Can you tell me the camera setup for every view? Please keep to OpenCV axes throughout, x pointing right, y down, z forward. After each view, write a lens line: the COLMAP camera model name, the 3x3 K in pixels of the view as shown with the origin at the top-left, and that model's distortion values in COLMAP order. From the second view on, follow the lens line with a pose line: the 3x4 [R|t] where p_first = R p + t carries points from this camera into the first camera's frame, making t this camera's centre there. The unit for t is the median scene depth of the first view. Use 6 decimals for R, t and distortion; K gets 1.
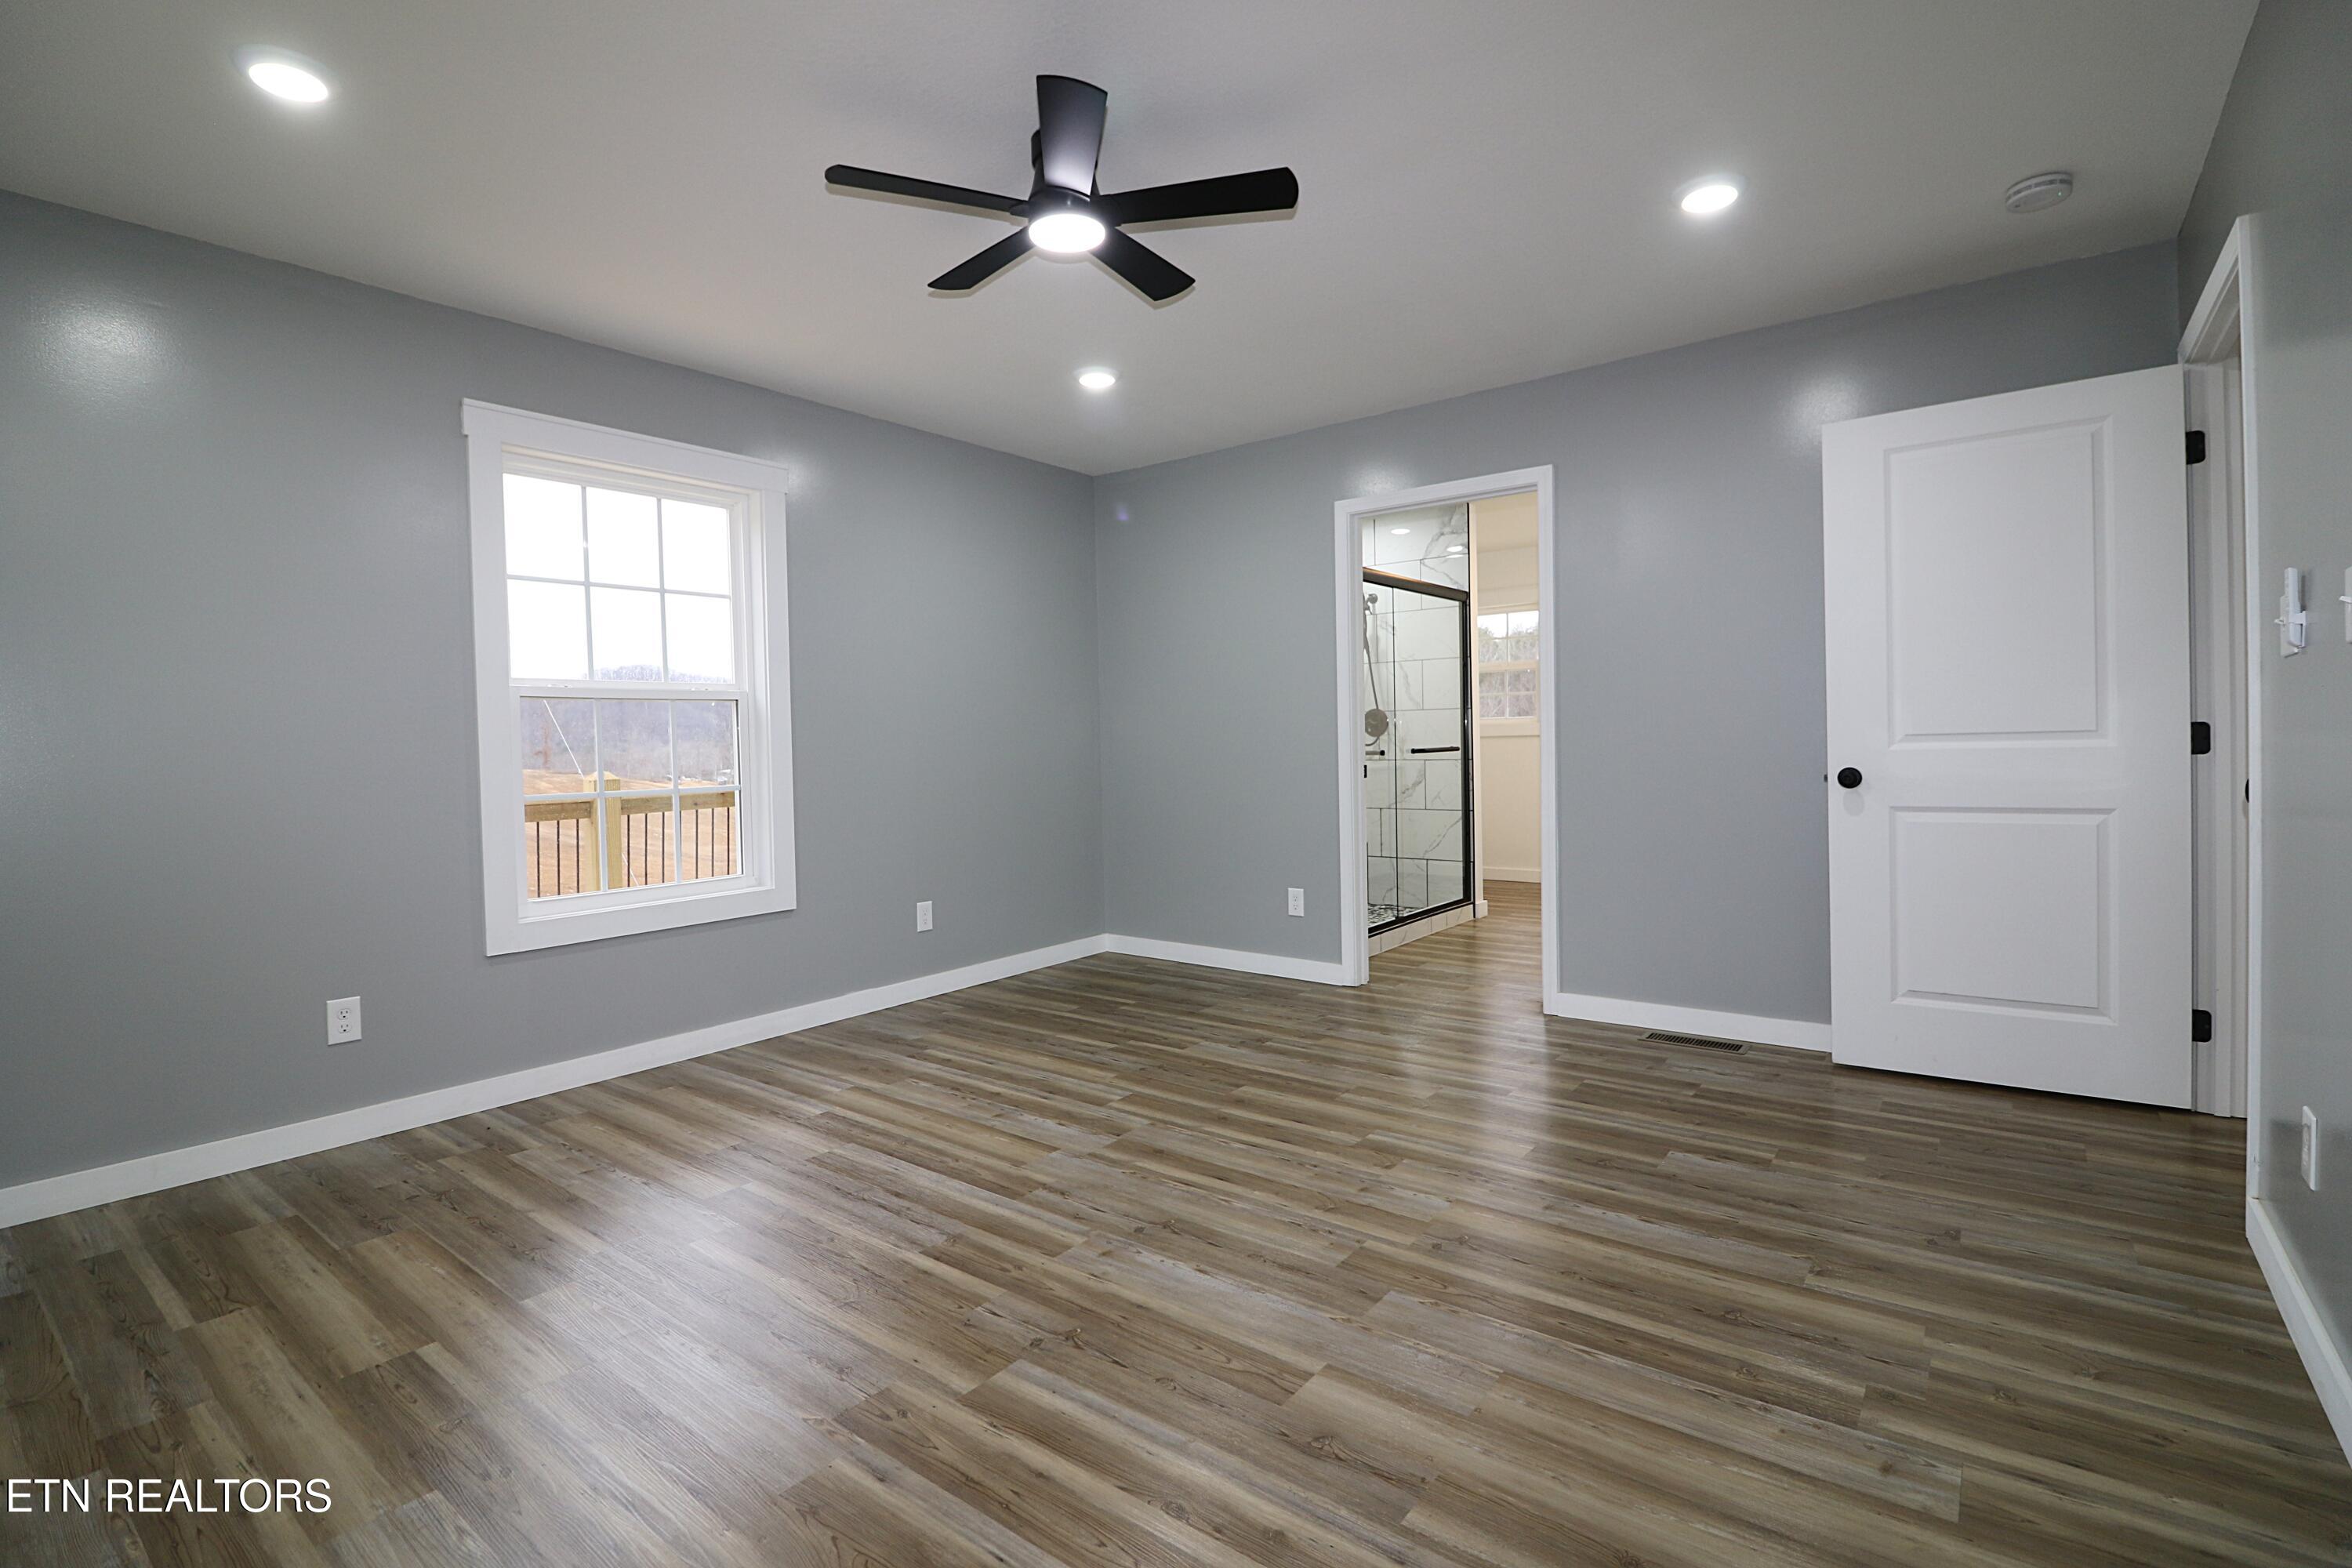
lens RADIAL K [[1209.2, 0, 1171.1], [0, 1209.2, 768.9], [0, 0, 1]] dist [0.001728, 0.000326]
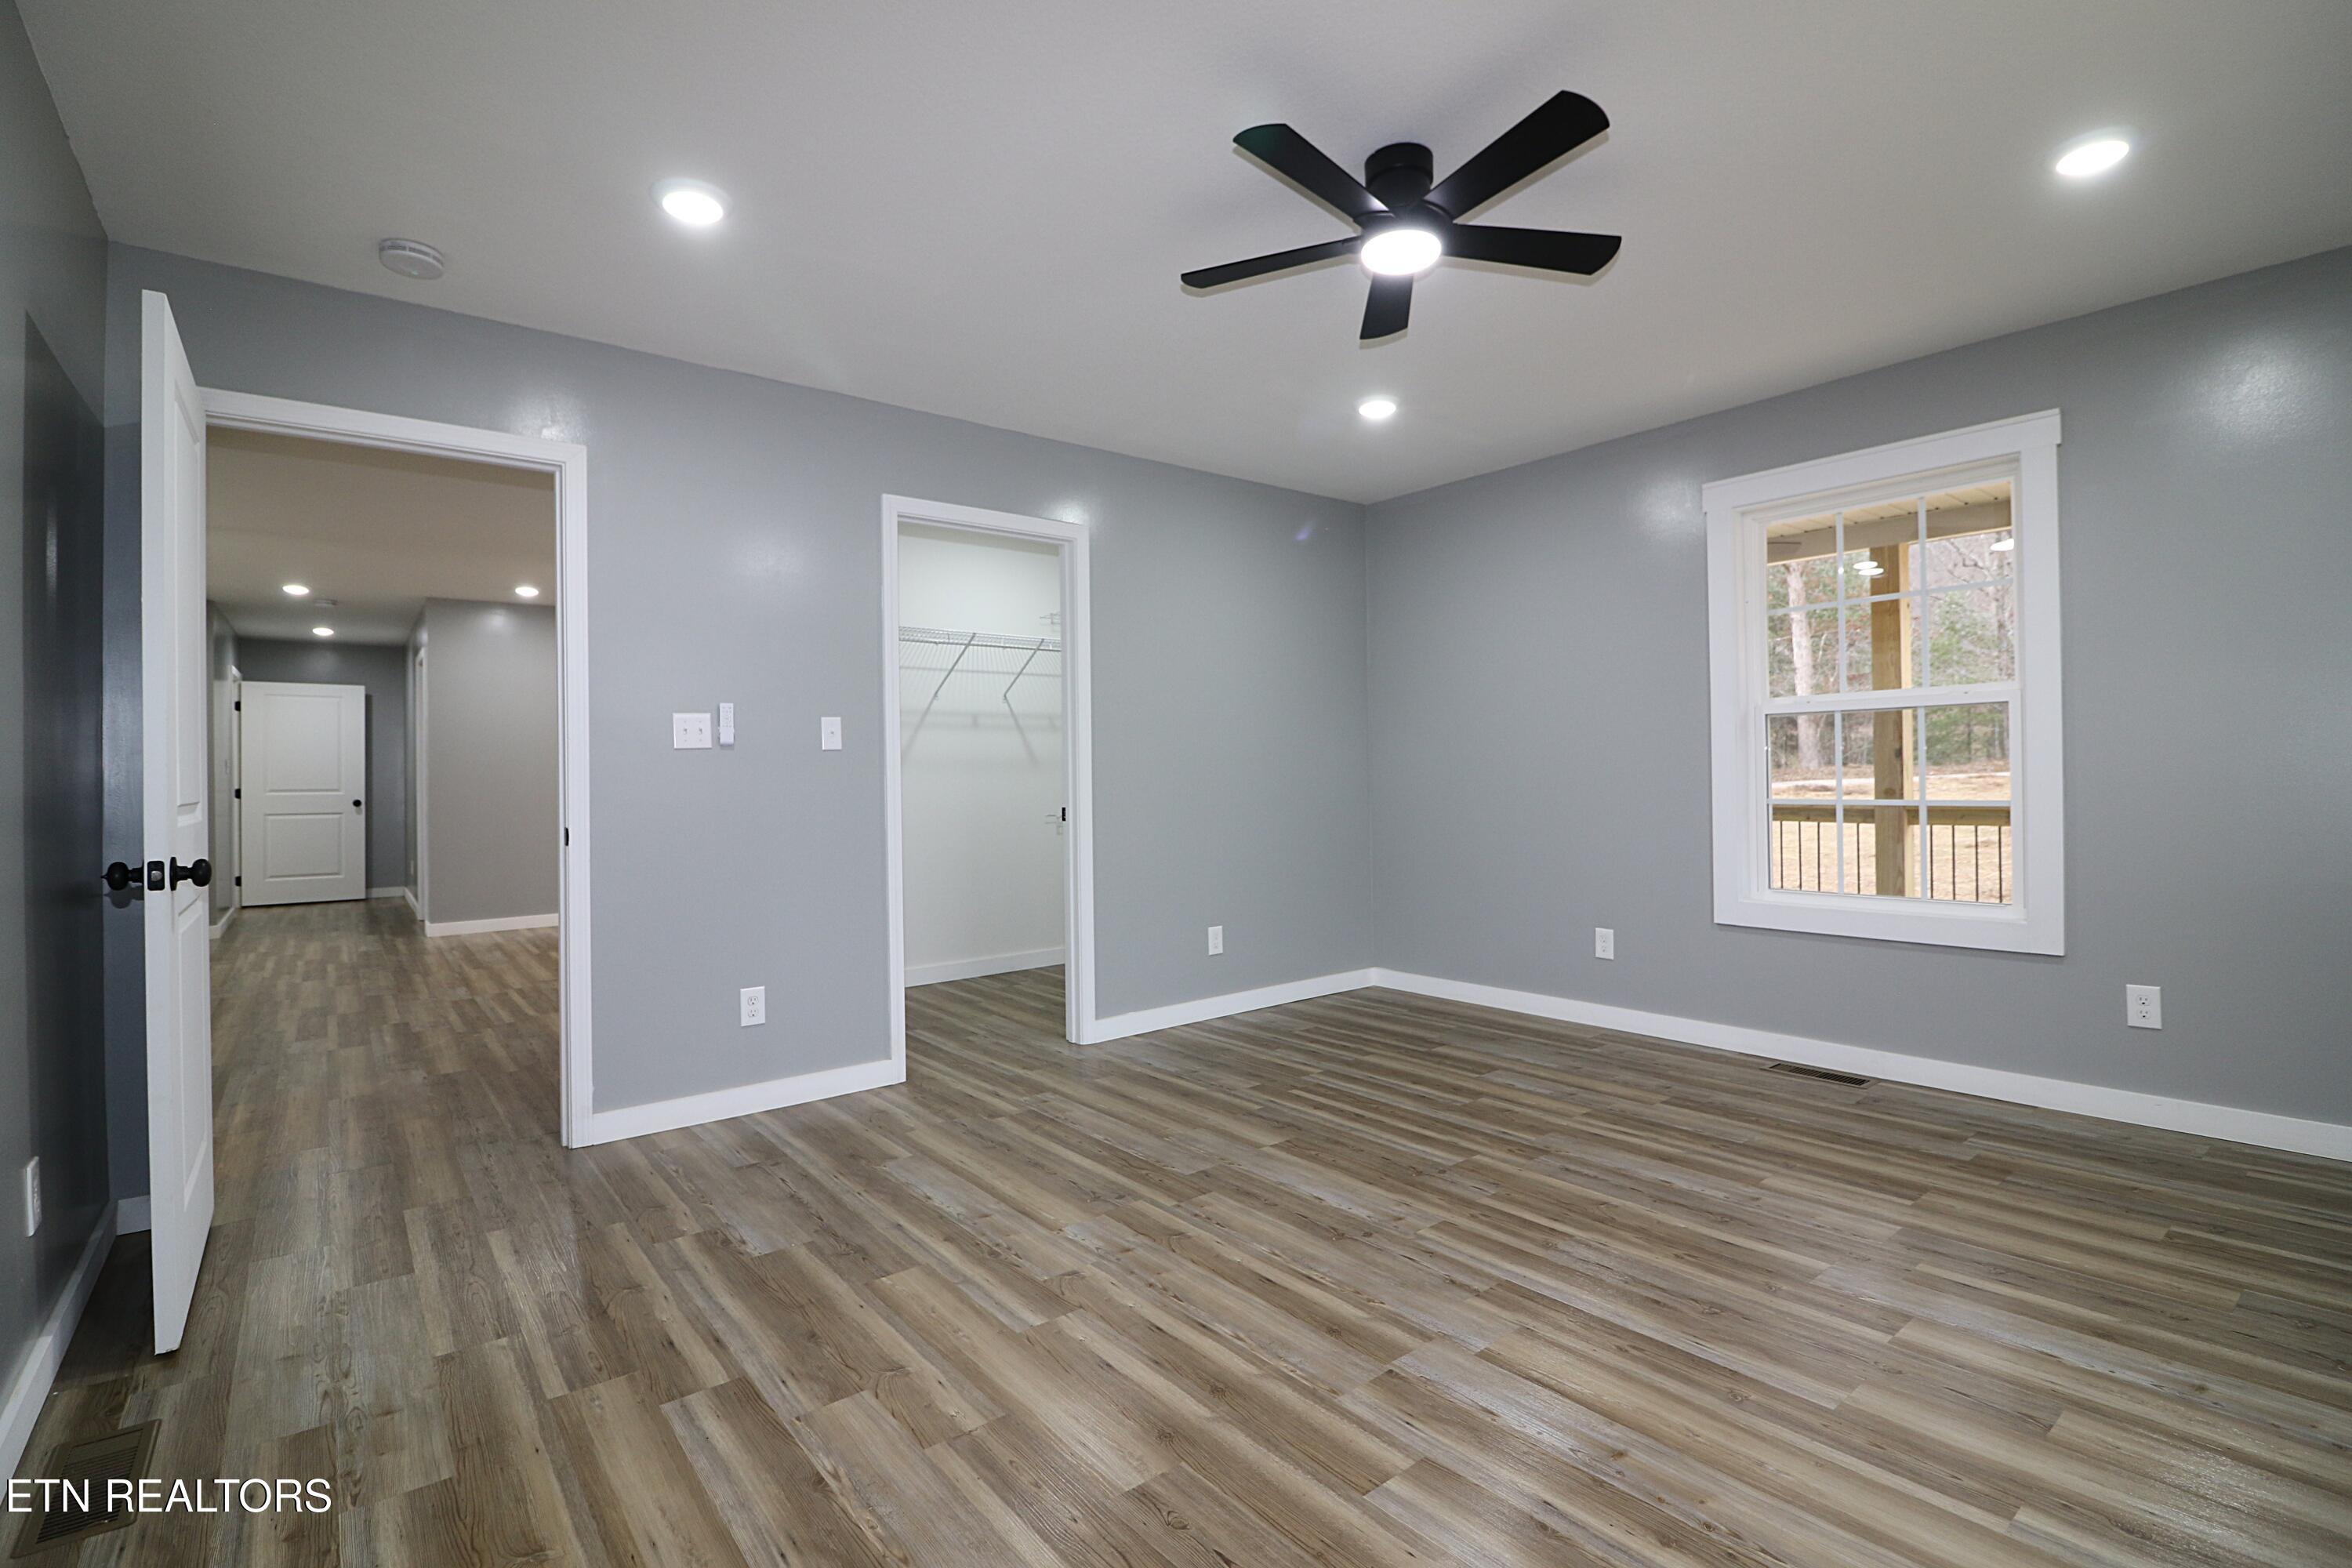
lens RADIAL K [[1209.2, 0, 1171.1], [0, 1209.2, 768.9], [0, 0, 1]] dist [0.001728, 0.000326]
pose [[-0.976626, 0.036710, 0.211789, -0.095764], [0.040171, 0.999120, 0.012061, -0.043381], [-0.211160, 0.020287, -0.977241, 2.026489]]
